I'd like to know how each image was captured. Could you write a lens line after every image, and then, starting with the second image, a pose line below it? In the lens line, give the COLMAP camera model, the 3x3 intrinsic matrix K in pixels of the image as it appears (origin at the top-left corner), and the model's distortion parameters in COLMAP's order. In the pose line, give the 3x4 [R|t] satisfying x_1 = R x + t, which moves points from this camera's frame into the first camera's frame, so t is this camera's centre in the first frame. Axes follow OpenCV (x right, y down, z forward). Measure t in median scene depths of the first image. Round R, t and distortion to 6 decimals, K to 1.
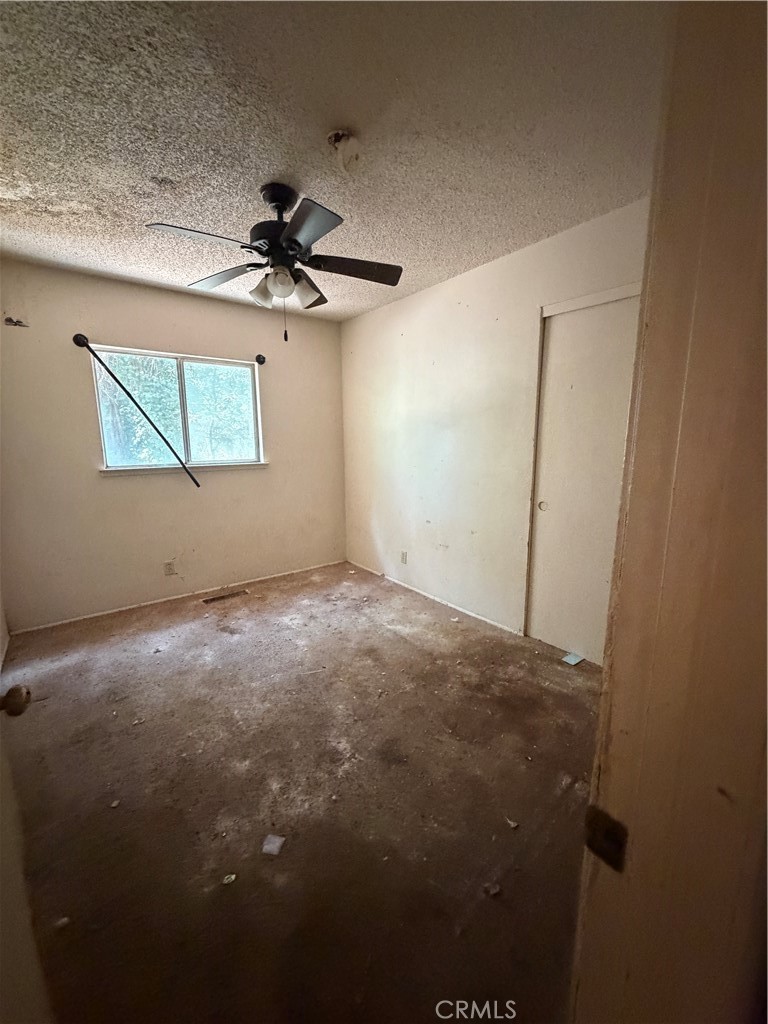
lens RADIAL K [[408.3, 0, 384.9], [0, 408.3, 508.6], [0, 0, 1]] dist [-0.000185, -0.000241]
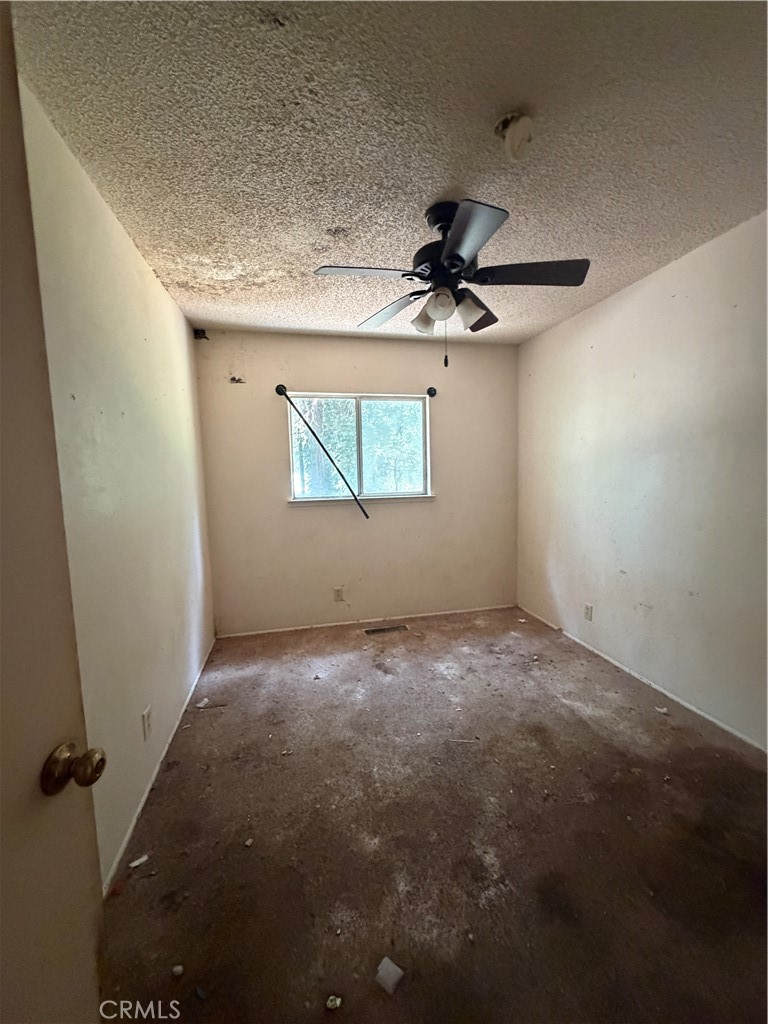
lens RADIAL K [[408.3, 0, 384.9], [0, 408.3, 508.6], [0, 0, 1]] dist [-0.000185, -0.000241]
pose [[0.908603, 0.023938, -0.416974, 0.019535], [-0.054166, 0.996678, -0.060811, -0.025655], [0.414133, 0.077839, 0.906882, 0.118452]]
